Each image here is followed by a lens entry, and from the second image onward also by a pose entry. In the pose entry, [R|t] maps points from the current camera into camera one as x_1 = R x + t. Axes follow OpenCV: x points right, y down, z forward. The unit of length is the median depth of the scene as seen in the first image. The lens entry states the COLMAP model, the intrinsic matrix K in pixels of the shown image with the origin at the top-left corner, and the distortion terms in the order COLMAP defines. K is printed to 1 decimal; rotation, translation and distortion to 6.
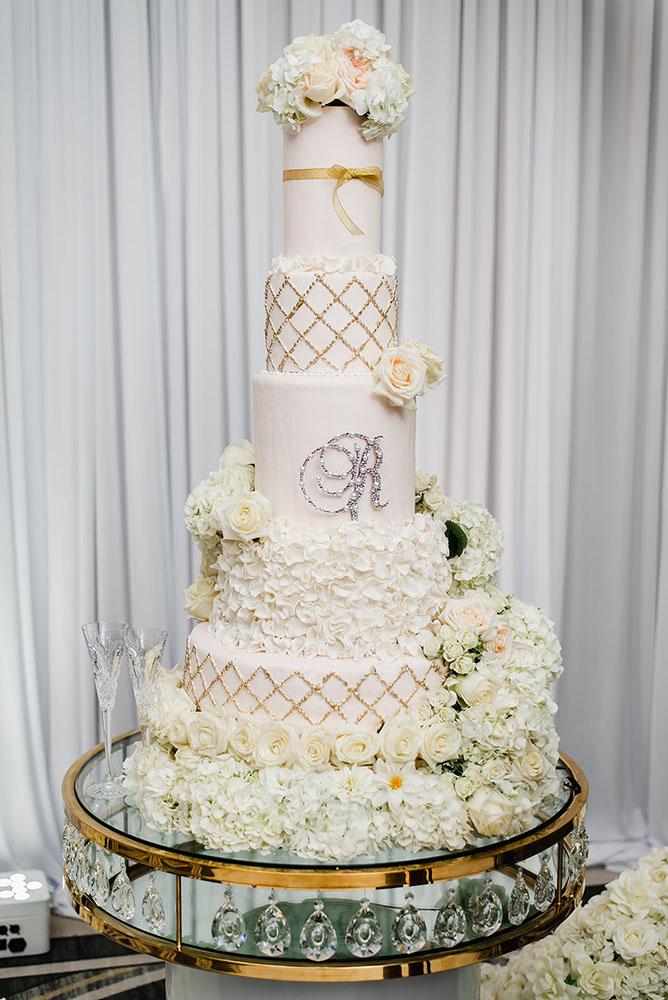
lens RADIAL K [[1512.1, 0, 339.0], [0, 1512.1, 512.9], [0, 0, 1]] dist [-0.007046, 0.110398]
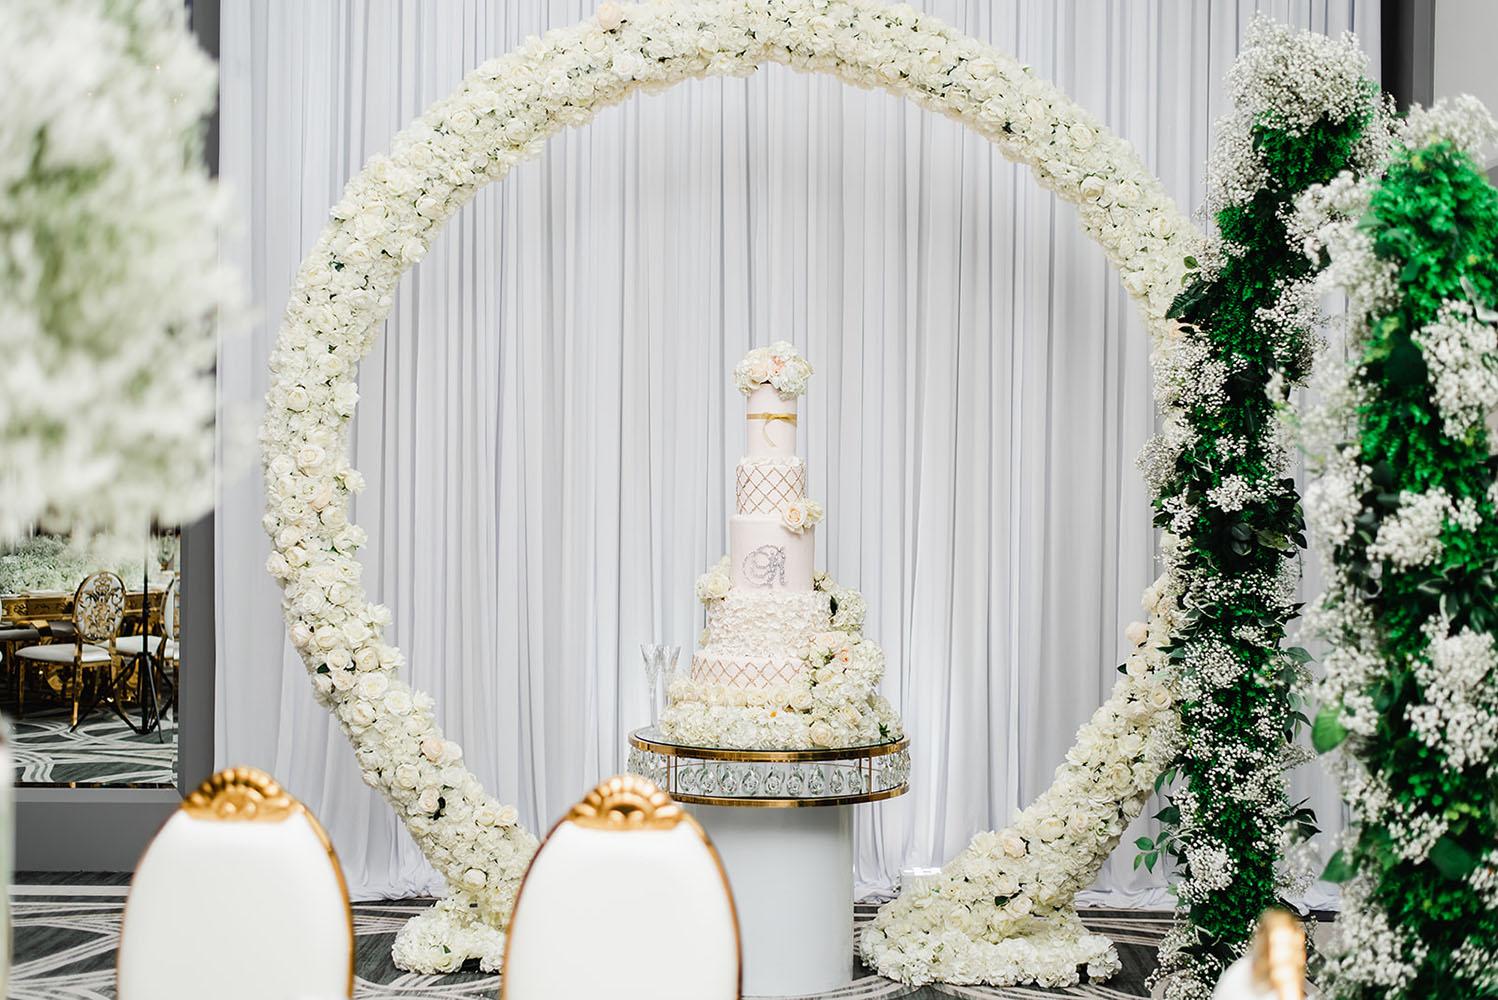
lens RADIAL K [[2265.1, 0, 749.0], [0, 2265.1, 500.0], [0, 0, 1]] dist [-0.007046, 0.110398]
pose [[0.961406, 0.005452, -0.275079, 0.799487], [-0.044304, 0.989824, -0.135227, 0.291585], [0.271542, 0.142196, 0.951864, -1.844457]]
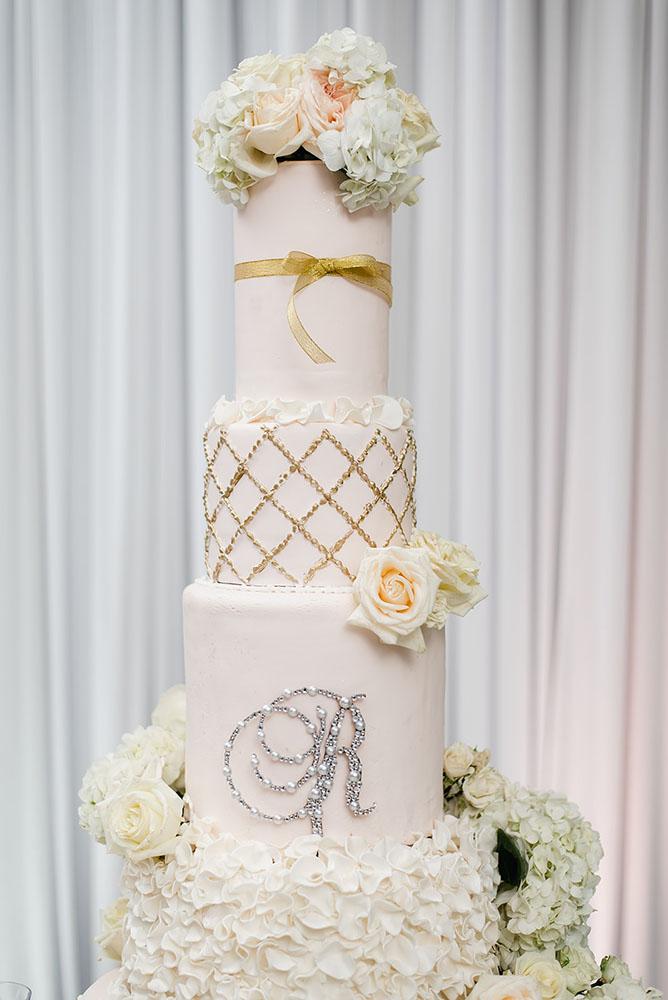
lens RADIAL K [[1512.1, 0, 339.0], [0, 1512.1, 512.9], [0, 0, 1]] dist [-0.007046, 0.110398]
pose [[0.979128, 0.009851, -0.203007, 0.139960], [-0.031285, 0.994226, -0.102648, -0.060627], [0.200823, 0.106857, 0.973782, 0.408806]]
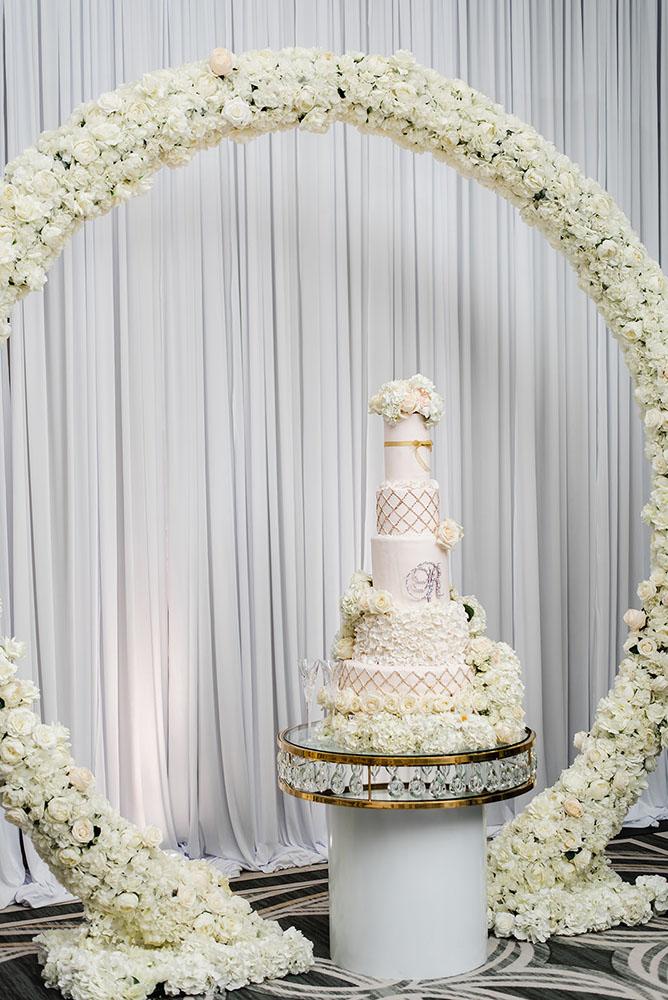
lens RADIAL K [[1512.1, 0, 339.0], [0, 1512.1, 512.9], [0, 0, 1]] dist [-0.007046, 0.110398]
pose [[0.979887, -0.022595, 0.198268, -0.541443], [0.047935, 0.991129, -0.123956, 0.139478], [-0.193708, 0.130967, 0.972278, -1.083000]]
